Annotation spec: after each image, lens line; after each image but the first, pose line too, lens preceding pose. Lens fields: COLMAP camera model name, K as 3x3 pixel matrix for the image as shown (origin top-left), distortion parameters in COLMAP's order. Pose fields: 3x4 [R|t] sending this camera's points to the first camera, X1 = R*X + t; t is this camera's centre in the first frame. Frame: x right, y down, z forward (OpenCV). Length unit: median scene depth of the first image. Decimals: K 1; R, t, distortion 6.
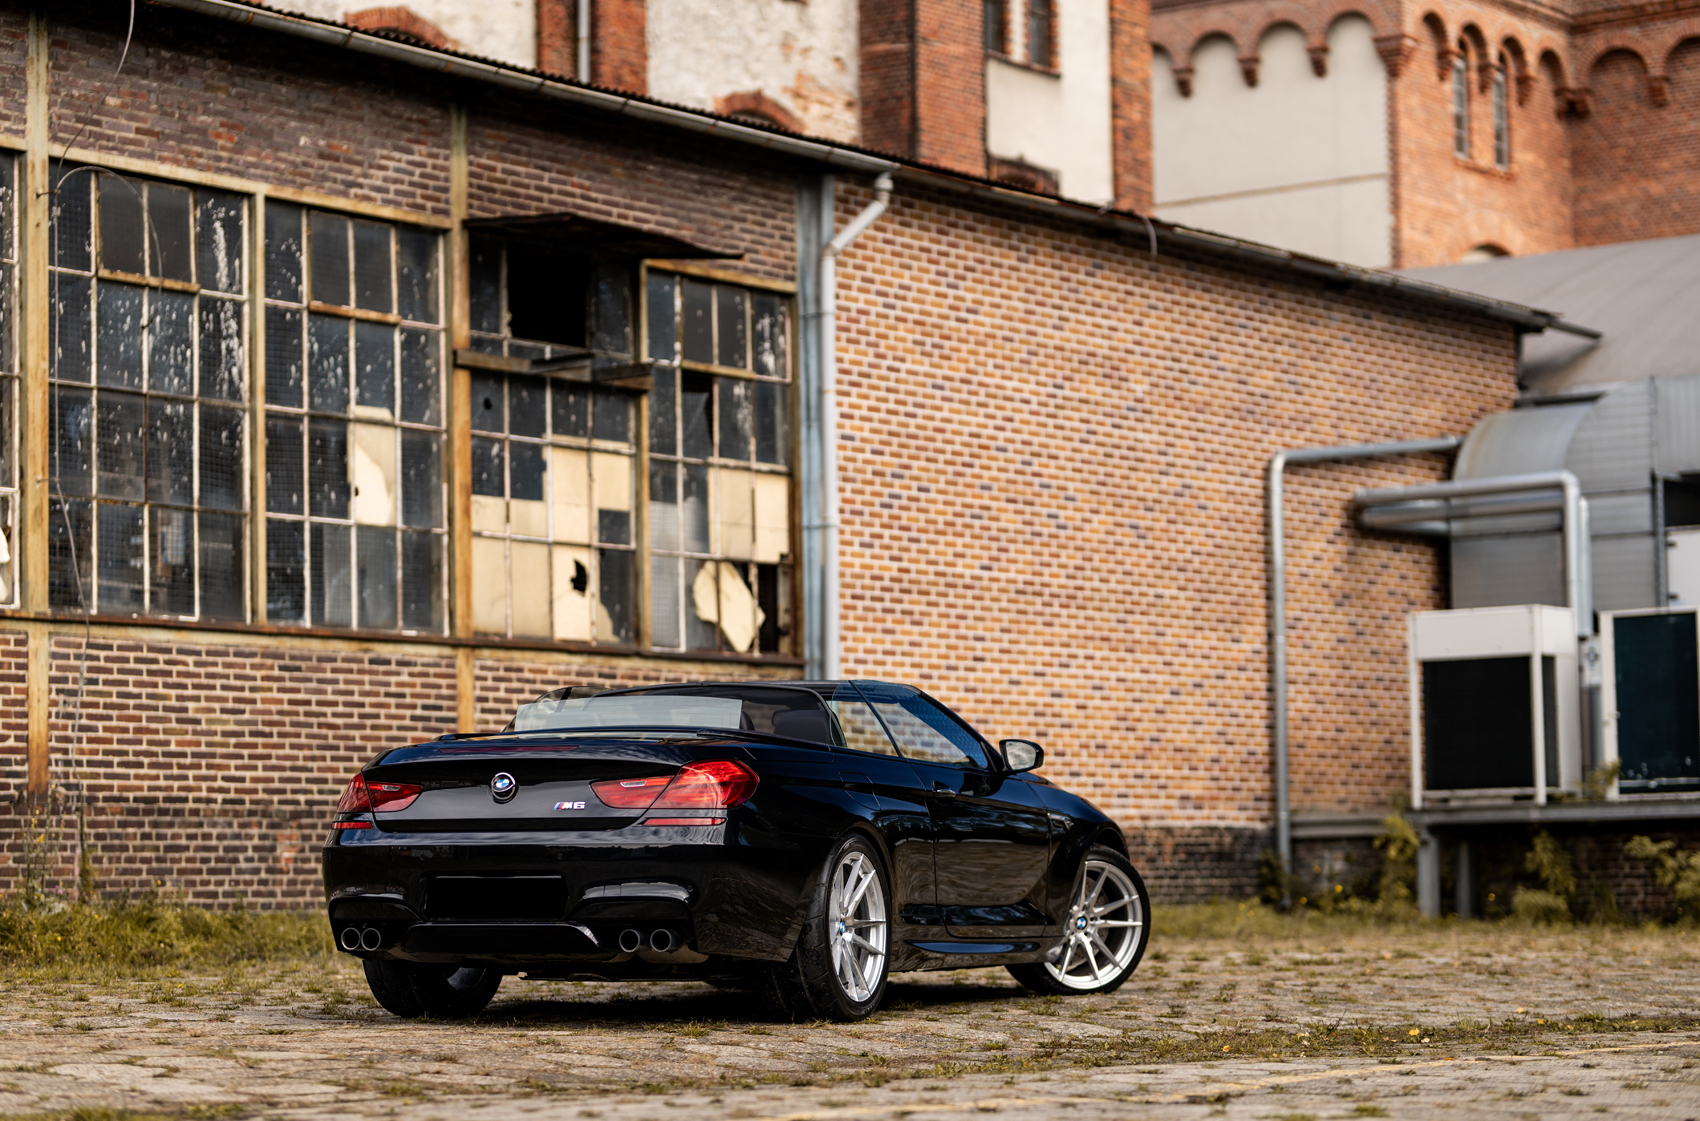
lens RADIAL K [[3974.0, 0, 806.9], [0, 3974.0, 566.0], [0, 0, 1]] dist [-0.033734, 0.000000]
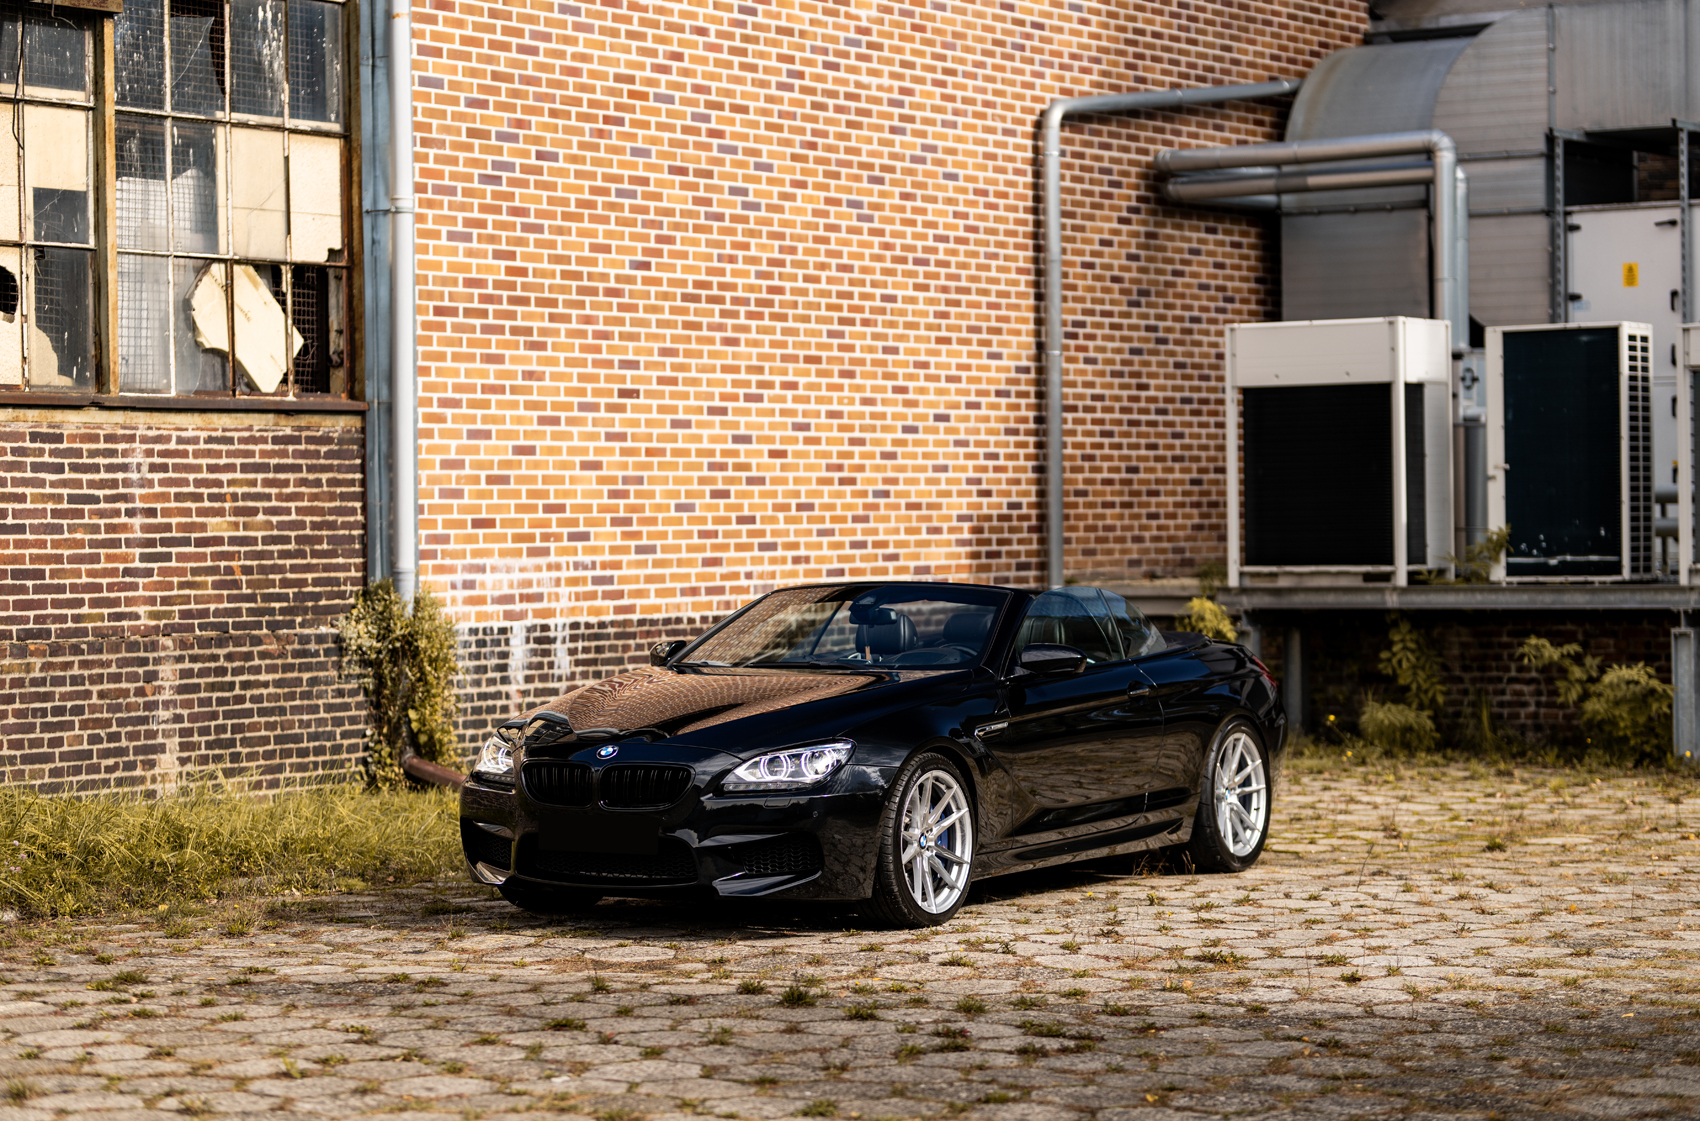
lens RADIAL K [[3974.0, 0, 860.7], [0, 3974.0, 531.3], [0, 0, 1]] dist [-0.033734, 0.000000]
pose [[0.998203, 0.001487, 0.059911, 0.049462], [-0.006681, 0.996222, 0.086586, -0.016450], [-0.059556, -0.086831, 0.994441, 0.333019]]
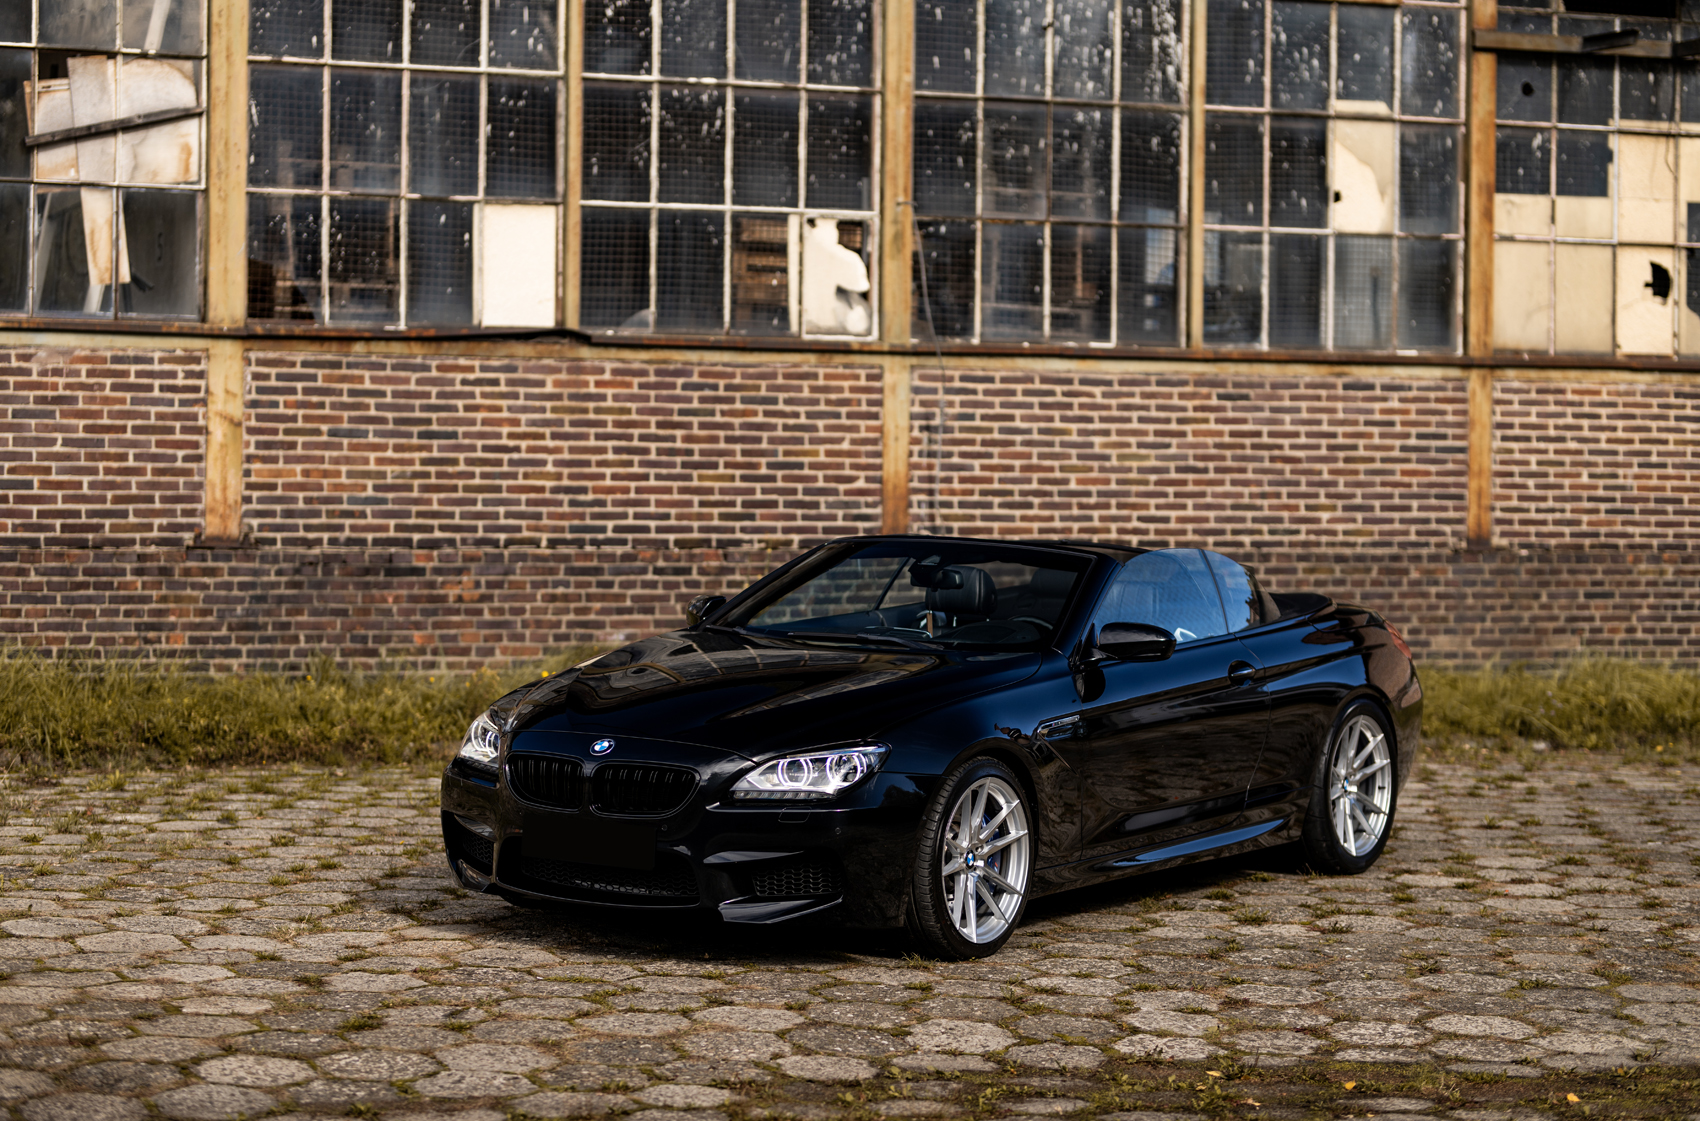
lens RADIAL K [[3974.0, 0, 876.2], [0, 3974.0, 558.6], [0, 0, 1]] dist [-0.033734, 0.000000]
pose [[0.868740, 0.038324, -0.493783, 0.236253], [0.015627, 0.994384, 0.104671, -0.032120], [0.495022, -0.098648, 0.863262, 0.161158]]
